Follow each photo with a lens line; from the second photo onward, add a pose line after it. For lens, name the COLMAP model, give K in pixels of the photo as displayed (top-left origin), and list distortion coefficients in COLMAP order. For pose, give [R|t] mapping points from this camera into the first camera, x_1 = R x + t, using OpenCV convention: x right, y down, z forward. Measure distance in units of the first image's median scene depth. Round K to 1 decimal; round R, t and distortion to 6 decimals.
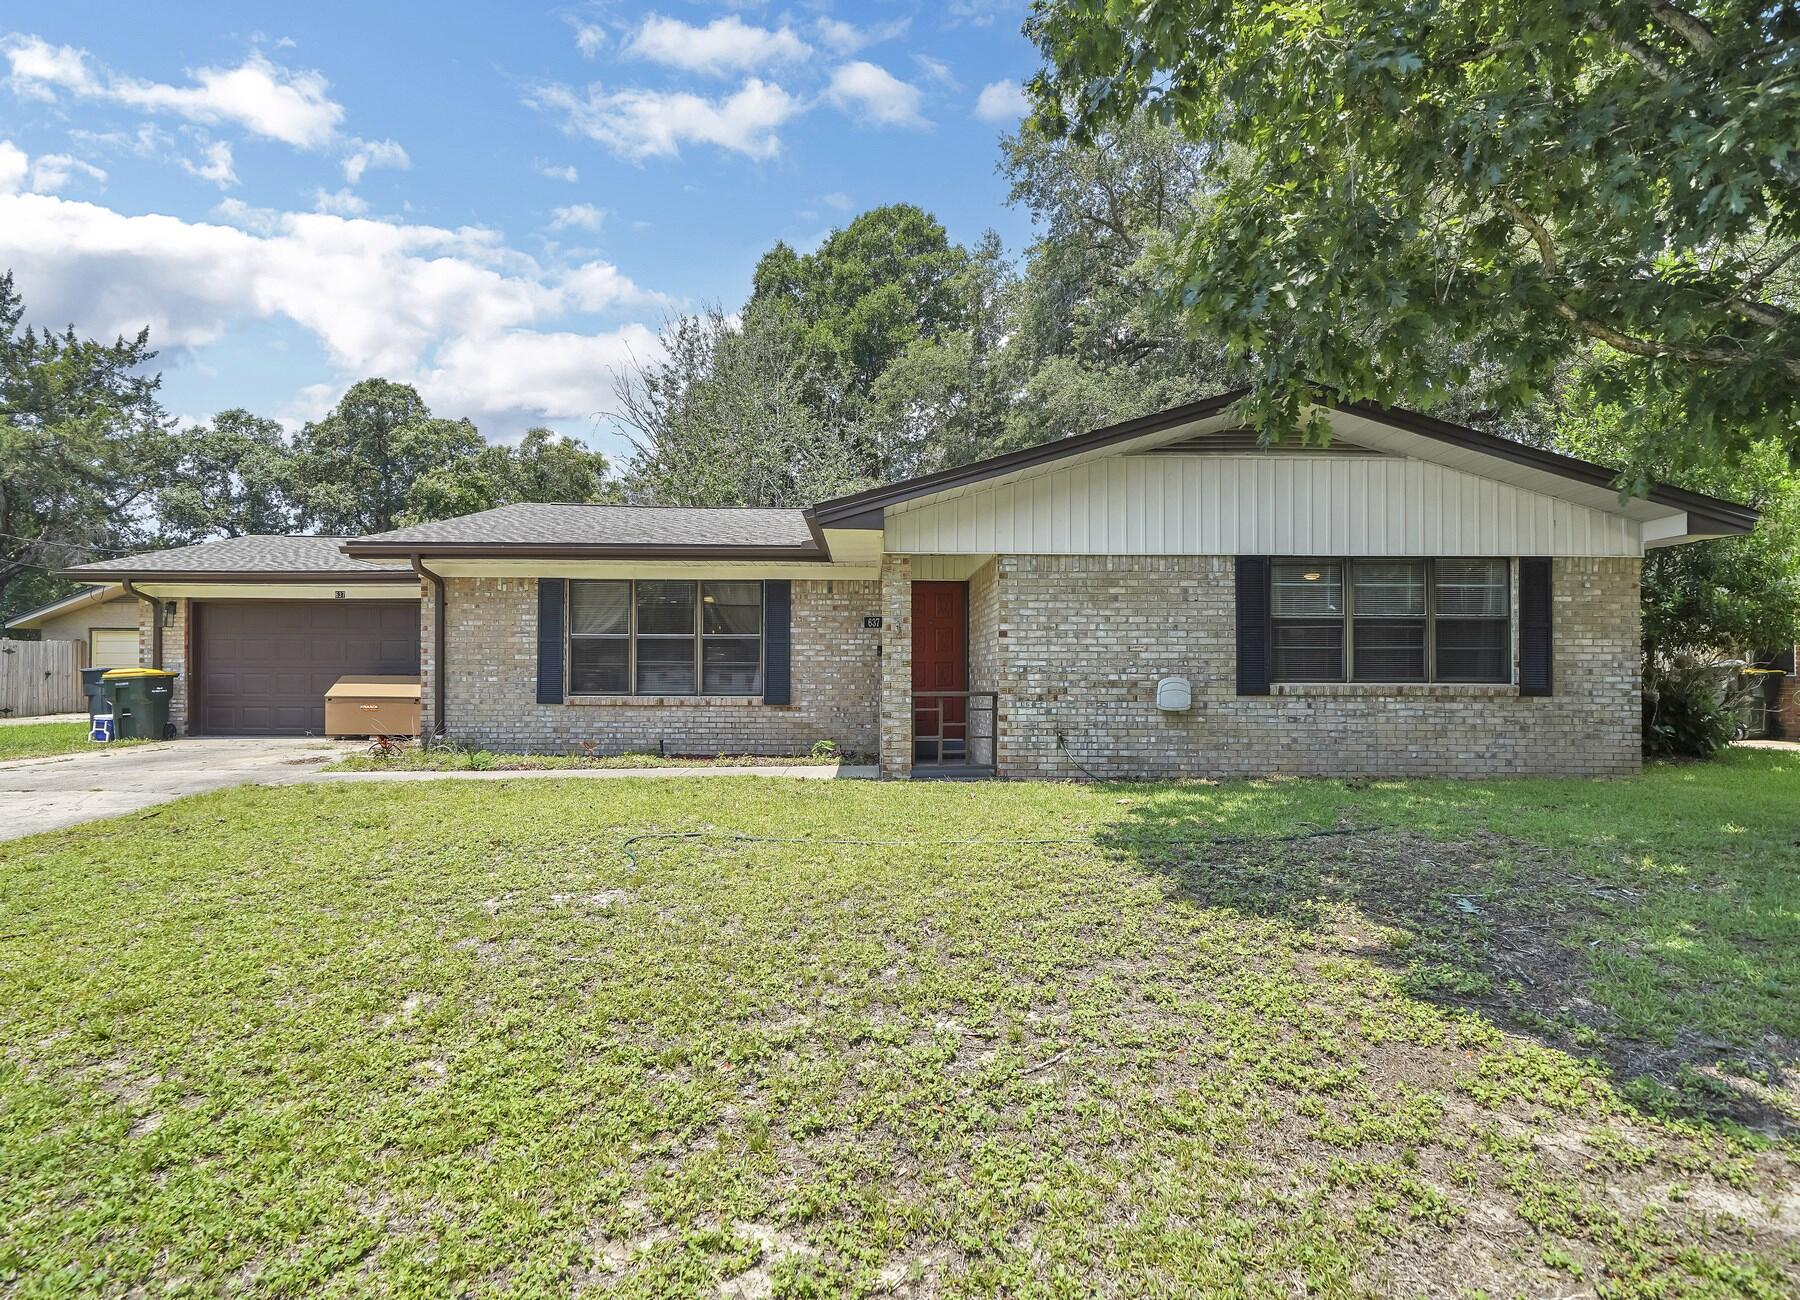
lens RADIAL K [[937.3, 0, 904.1], [0, 937.3, 658.9], [0, 0, 1]] dist [-0.000860, 0.000412]
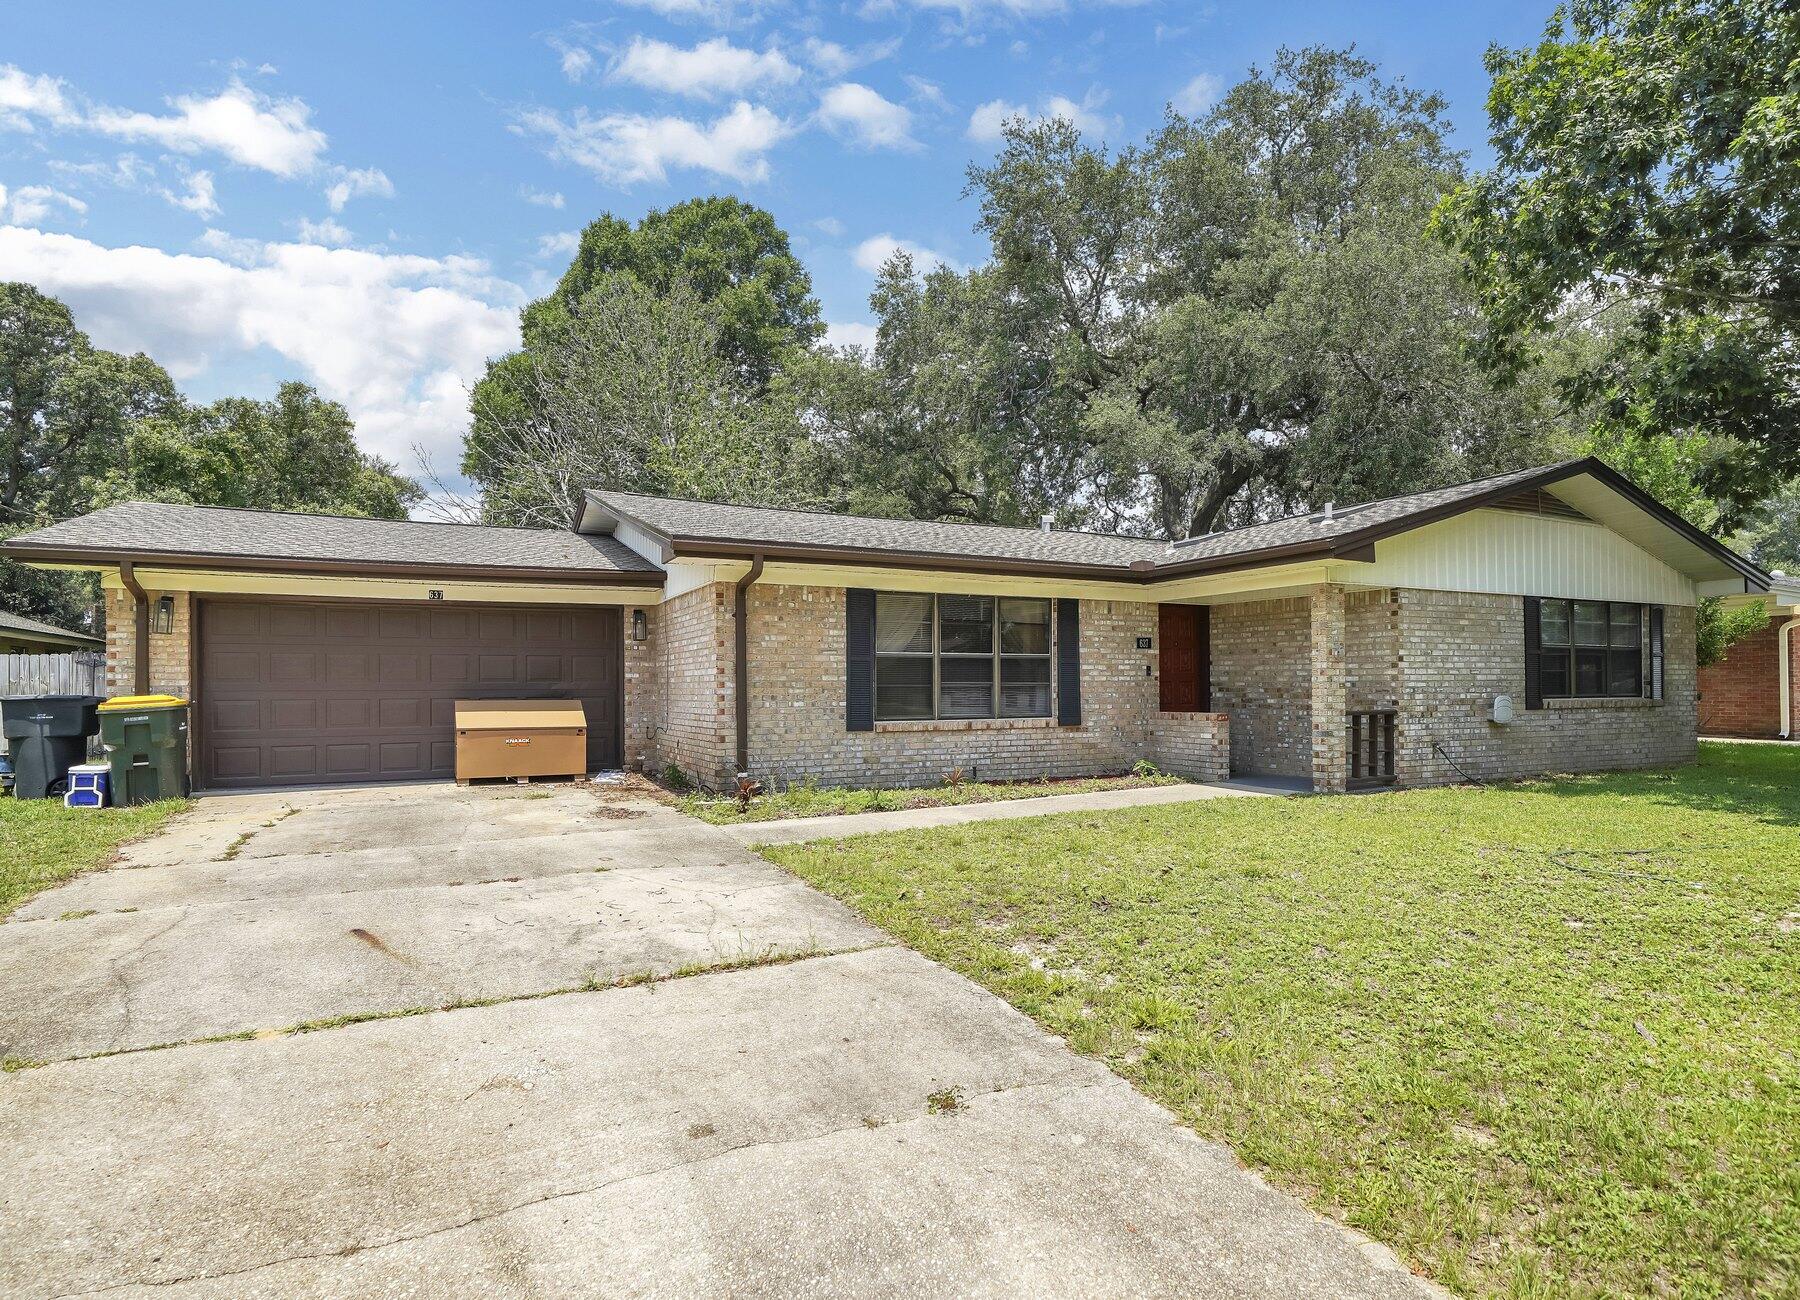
lens RADIAL K [[937.3, 0, 904.1], [0, 937.3, 658.9], [0, 0, 1]] dist [-0.000860, 0.000412]
pose [[0.907019, 0.005864, 0.421048, -1.028157], [-0.001104, 0.999933, -0.011549, -0.014134], [-0.421087, 0.010010, 0.906965, 0.262426]]
